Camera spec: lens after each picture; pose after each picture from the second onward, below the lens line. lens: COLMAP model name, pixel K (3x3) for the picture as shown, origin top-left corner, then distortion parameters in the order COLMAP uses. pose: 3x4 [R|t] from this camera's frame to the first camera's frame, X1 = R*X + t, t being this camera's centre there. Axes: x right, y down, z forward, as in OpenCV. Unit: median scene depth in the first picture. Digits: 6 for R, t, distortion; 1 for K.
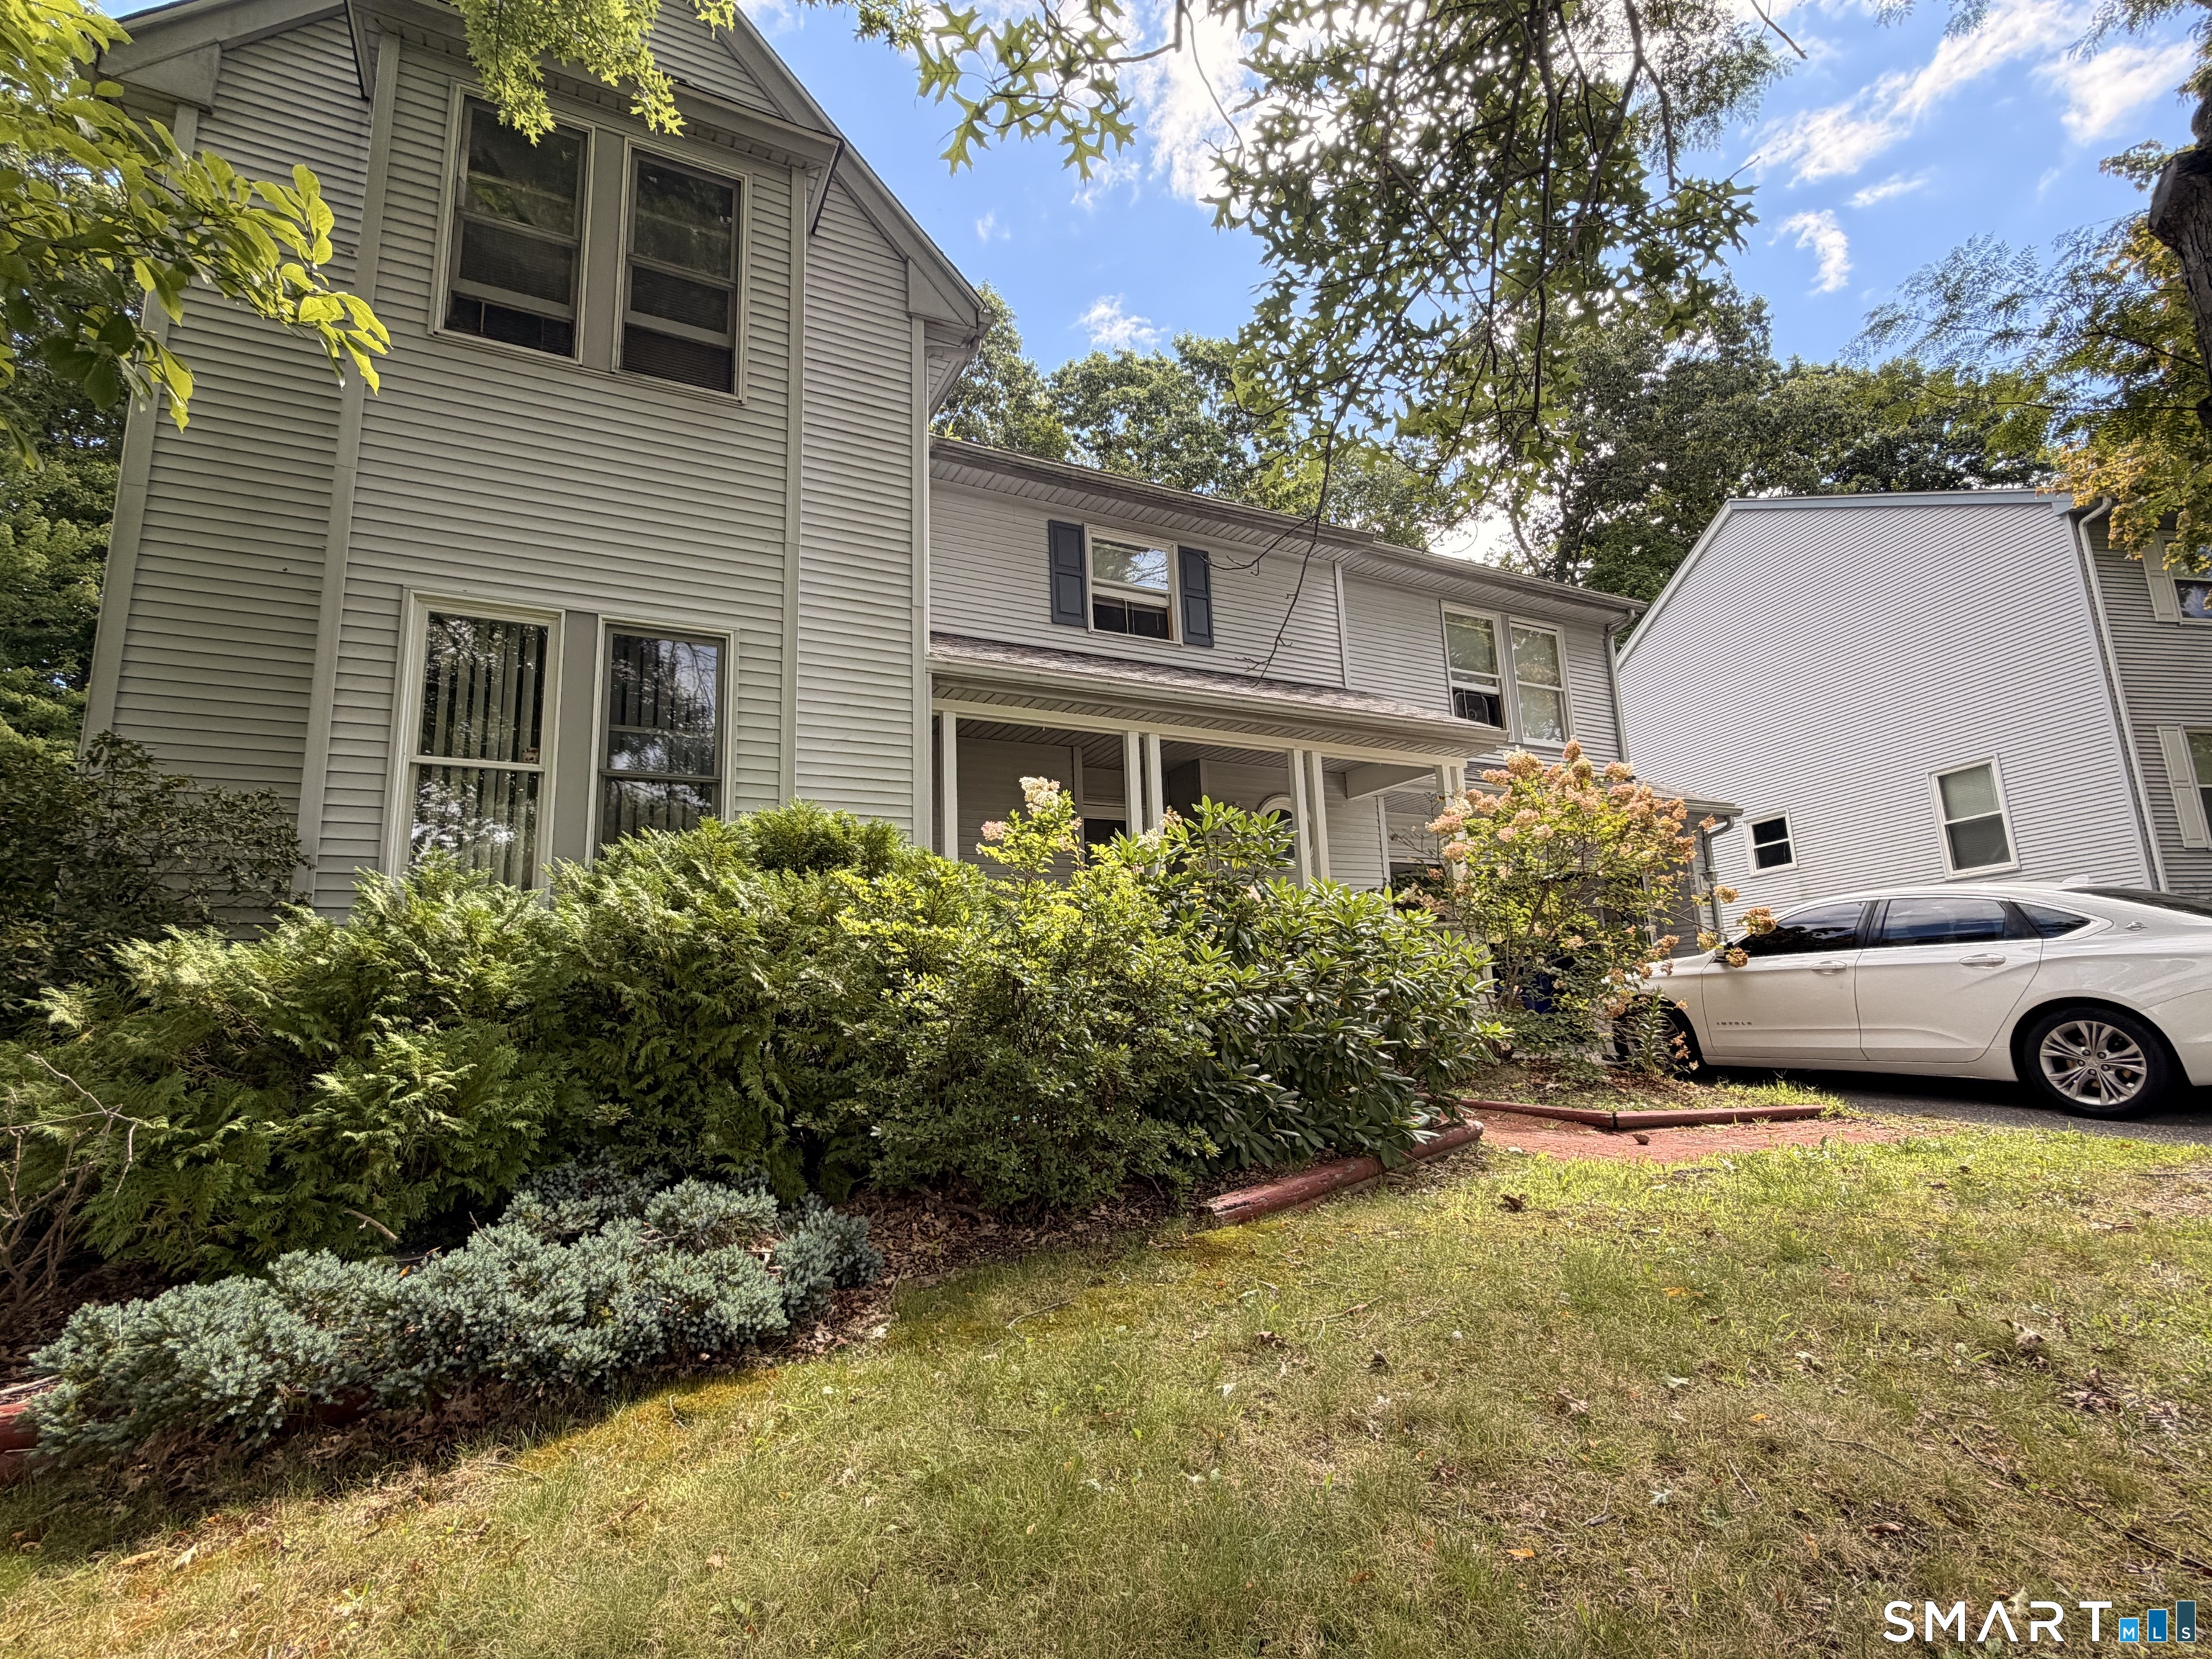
lens RADIAL K [[1024.7, 0, 1097.5], [0, 1024.7, 826.0], [0, 0, 1]] dist [-0.003448, -0.000127]
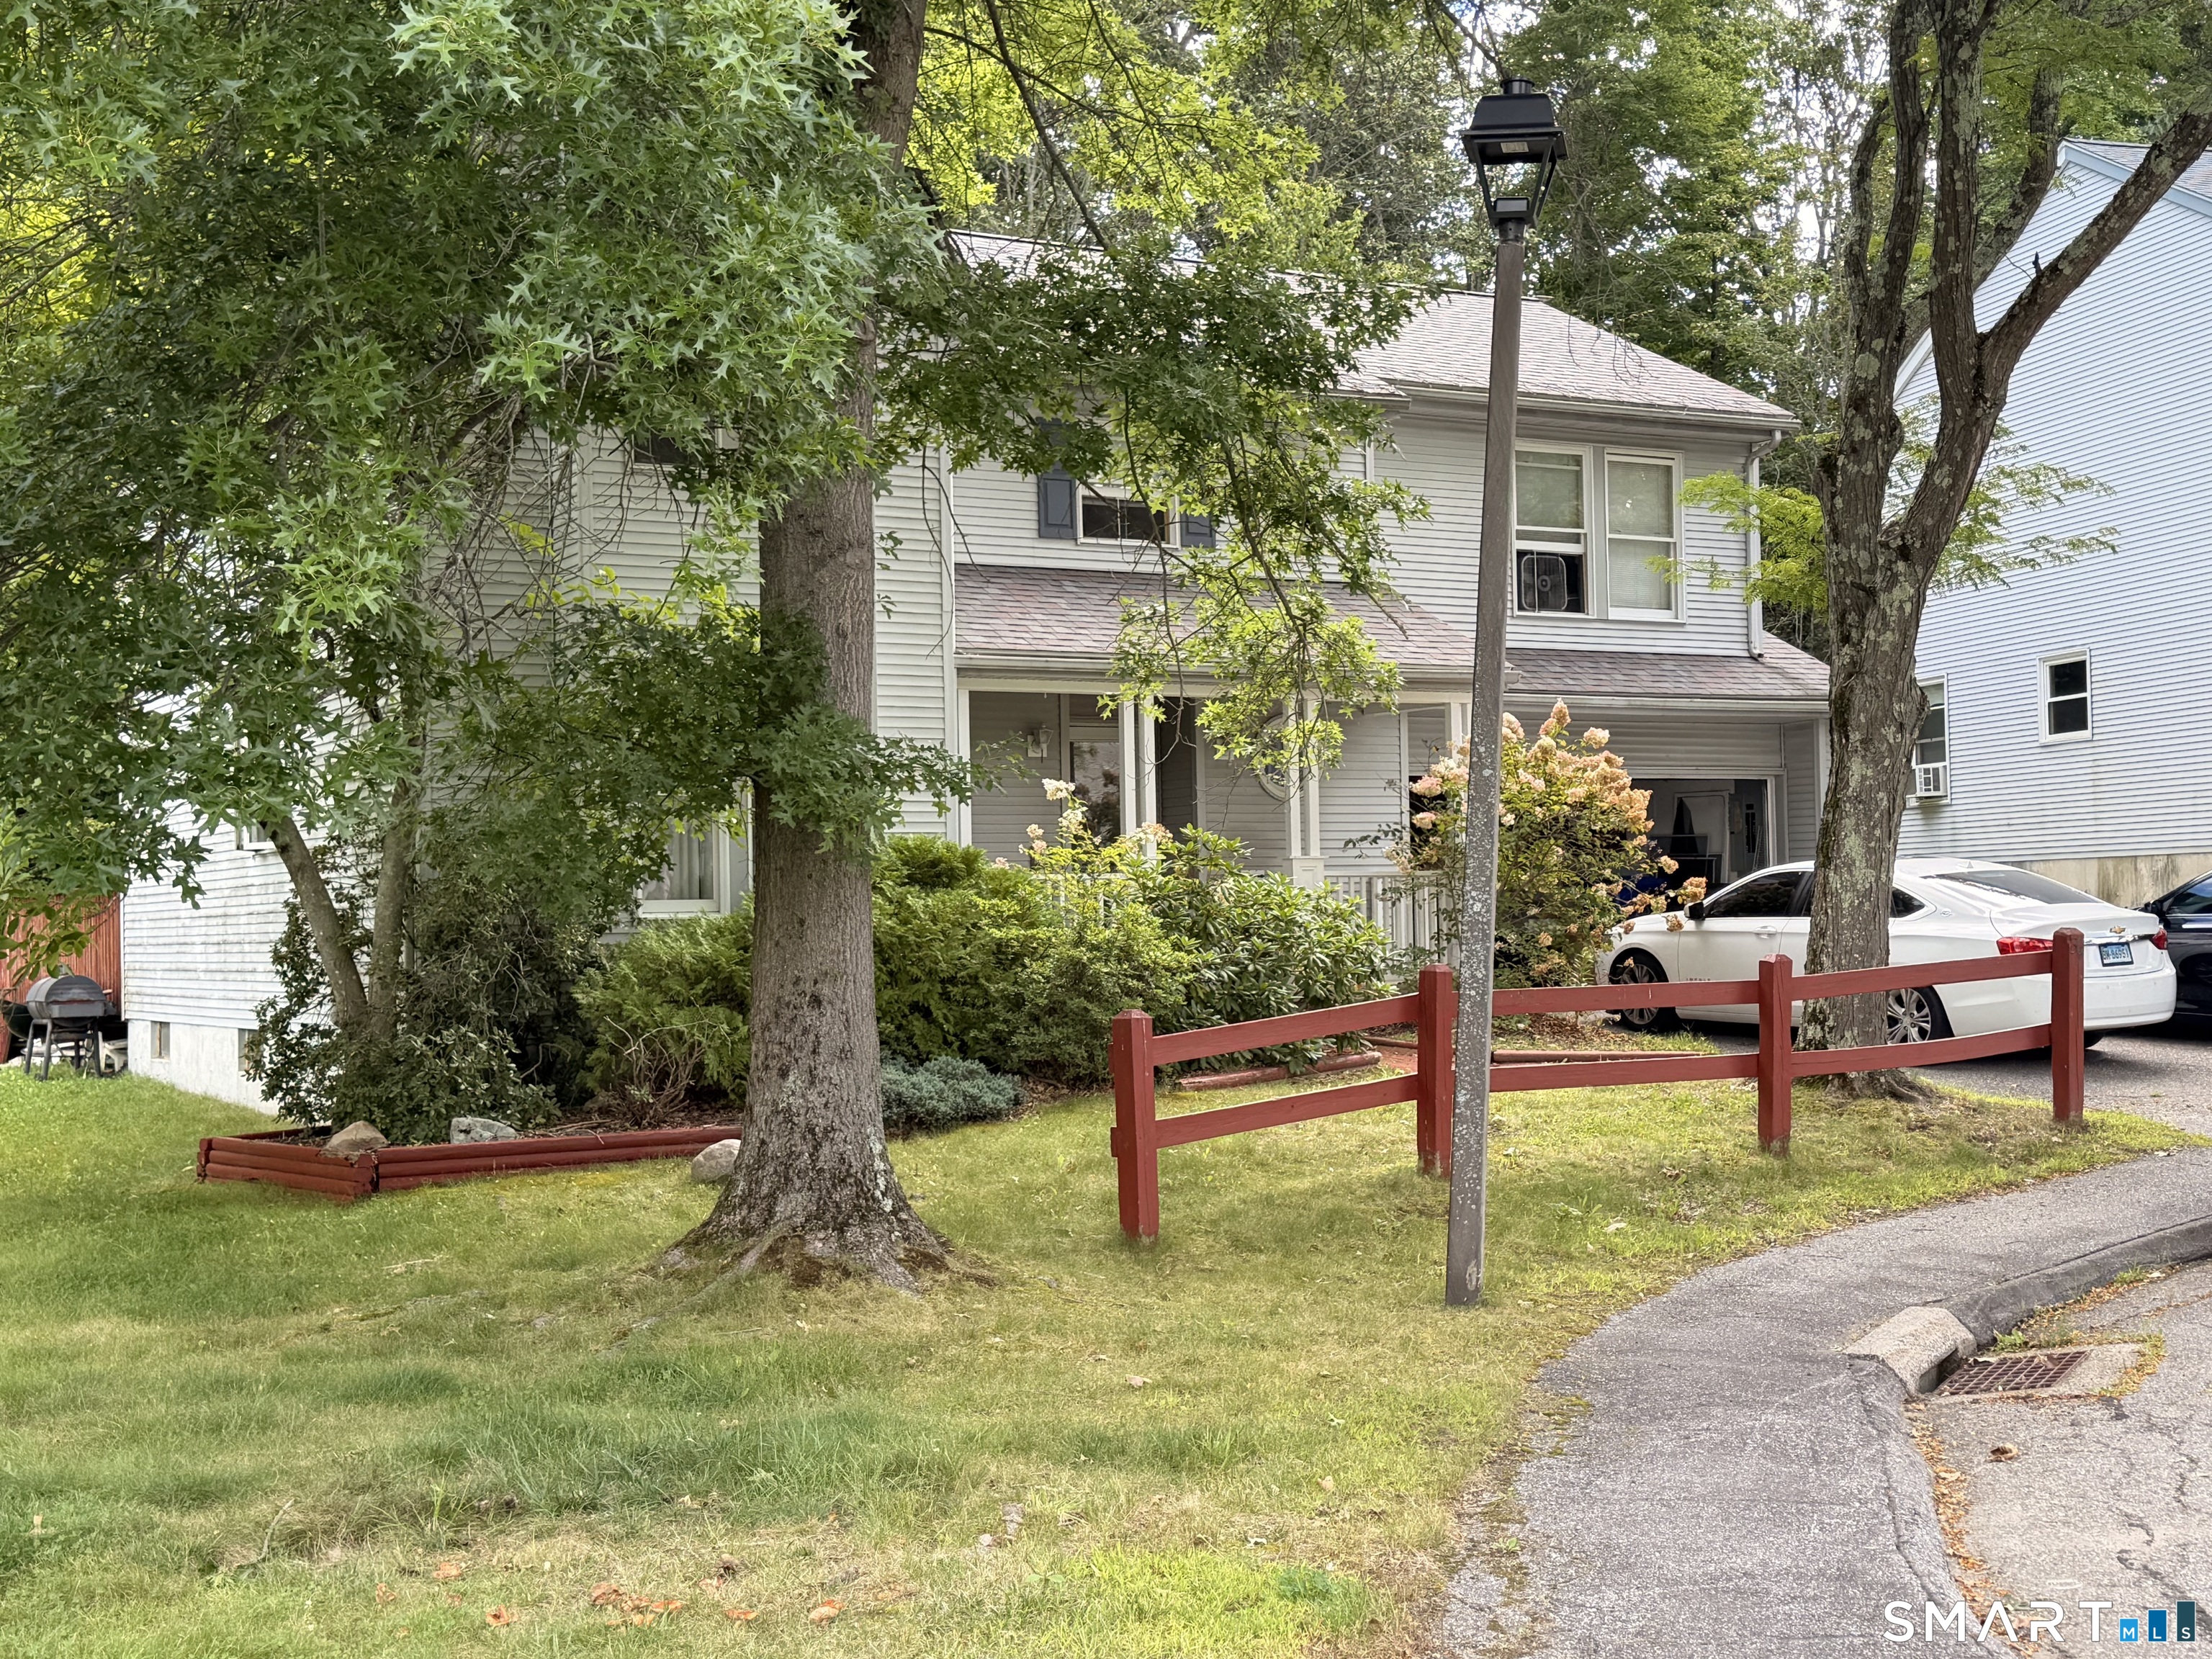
lens RADIAL K [[2839.4, 0, 1106.5], [0, 2839.4, 830.7], [0, 0, 1]] dist [0.020097, 0.010126]
pose [[0.997577, 0.022548, 0.065817, -0.251743], [-0.033224, 0.985580, 0.165919, -0.628593], [-0.061127, -0.167703, 0.983941, -2.689966]]
